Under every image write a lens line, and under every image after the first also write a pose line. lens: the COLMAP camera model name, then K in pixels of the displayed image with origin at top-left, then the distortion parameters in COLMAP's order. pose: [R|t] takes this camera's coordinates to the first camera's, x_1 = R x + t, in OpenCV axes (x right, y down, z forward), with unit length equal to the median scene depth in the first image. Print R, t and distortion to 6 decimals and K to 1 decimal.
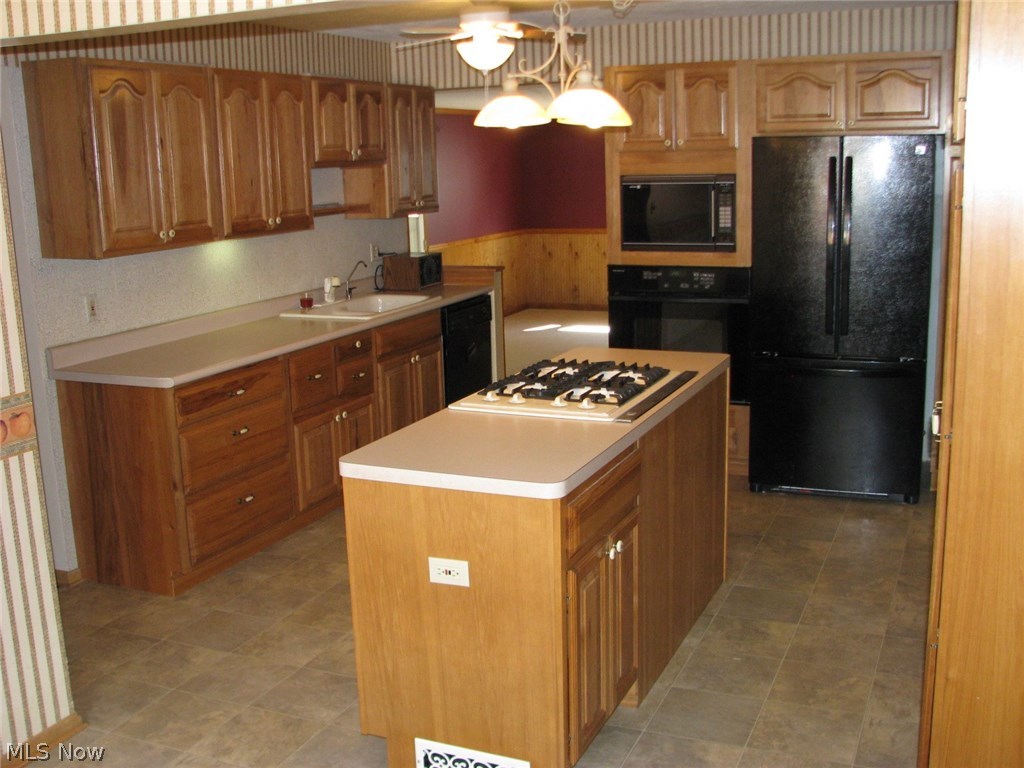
lens RADIAL K [[1108.3, 0, 512.0], [0, 1108.3, 384.0], [0, 0, 1]] dist [-0.218025, 0.354284]
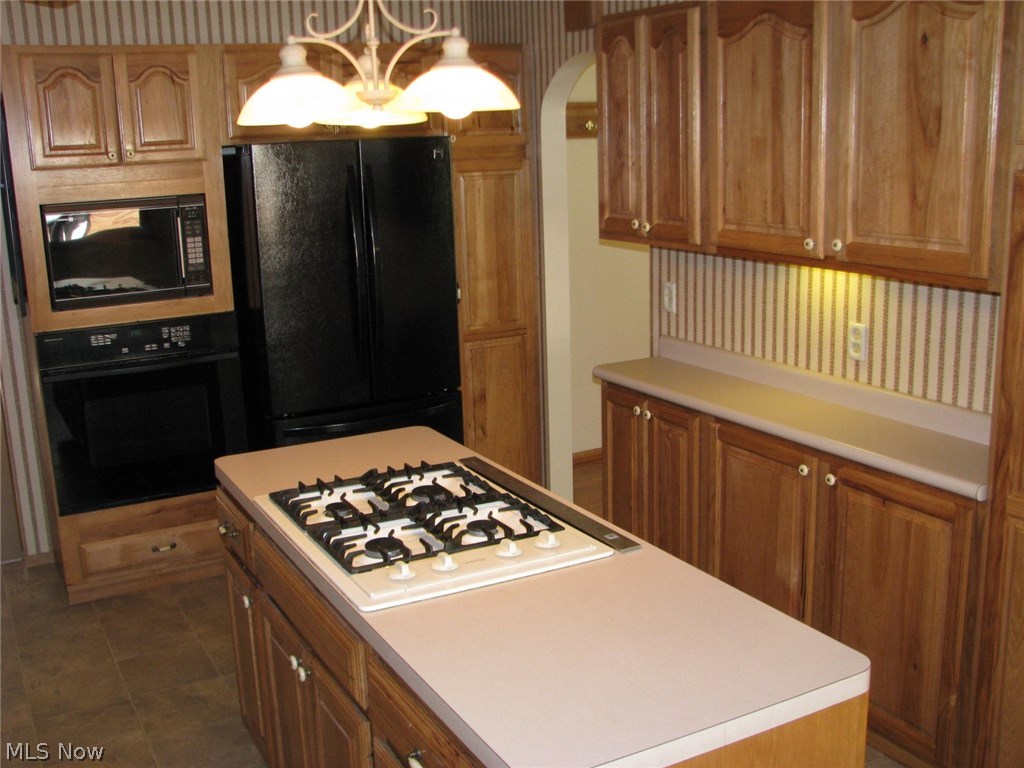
lens RADIAL K [[1108.3, 0, 512.0], [0, 1108.3, 384.0], [0, 0, 1]] dist [-0.218025, 0.354284]
pose [[0.620215, -0.165657, 0.766741, -0.266955], [0.173692, 0.982186, 0.071706, -0.076819], [-0.764961, 0.088704, 0.637940, 0.353511]]
